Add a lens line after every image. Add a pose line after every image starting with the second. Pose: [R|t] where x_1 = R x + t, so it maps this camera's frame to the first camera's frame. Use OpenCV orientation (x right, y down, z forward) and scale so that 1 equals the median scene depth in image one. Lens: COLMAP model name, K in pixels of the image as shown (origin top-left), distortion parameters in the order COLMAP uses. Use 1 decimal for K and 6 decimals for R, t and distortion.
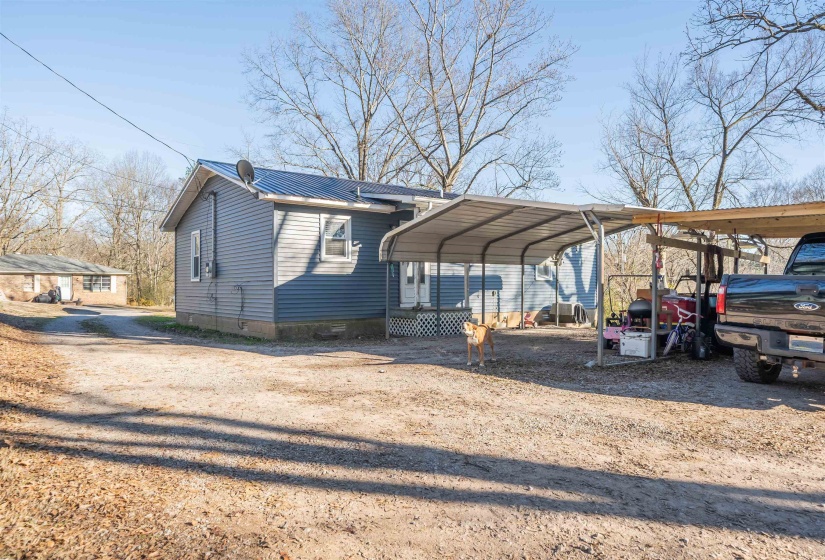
lens RADIAL K [[557.5, 0, 412.9], [0, 557.5, 281.3], [0, 0, 1]] dist [-0.006137, 0.003556]
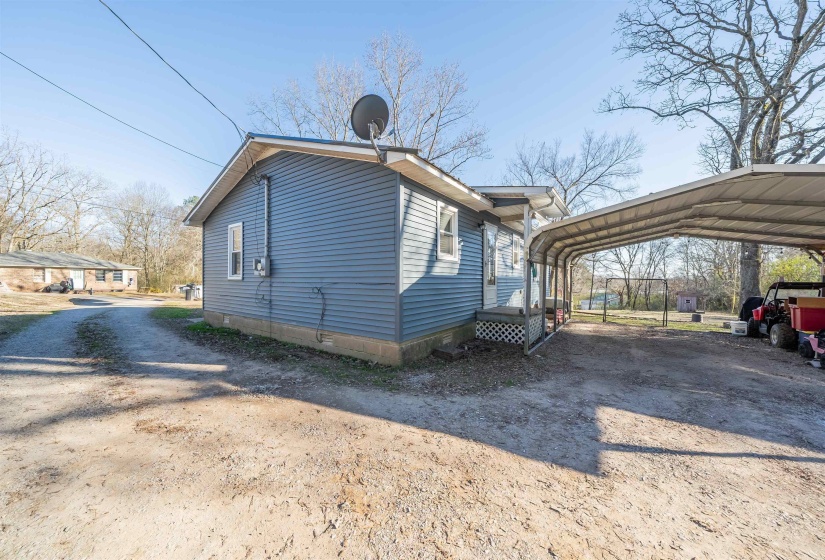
lens RADIAL K [[283.1, 0, 403.6], [0, 283.1, 282.8], [0, 0, 1]] dist [-0.008574, -0.000012]
pose [[0.959189, 0.004800, 0.282726, -0.331662], [-0.011746, 0.999669, 0.022878, -0.011138], [-0.282522, -0.025265, 0.958928, 0.622797]]
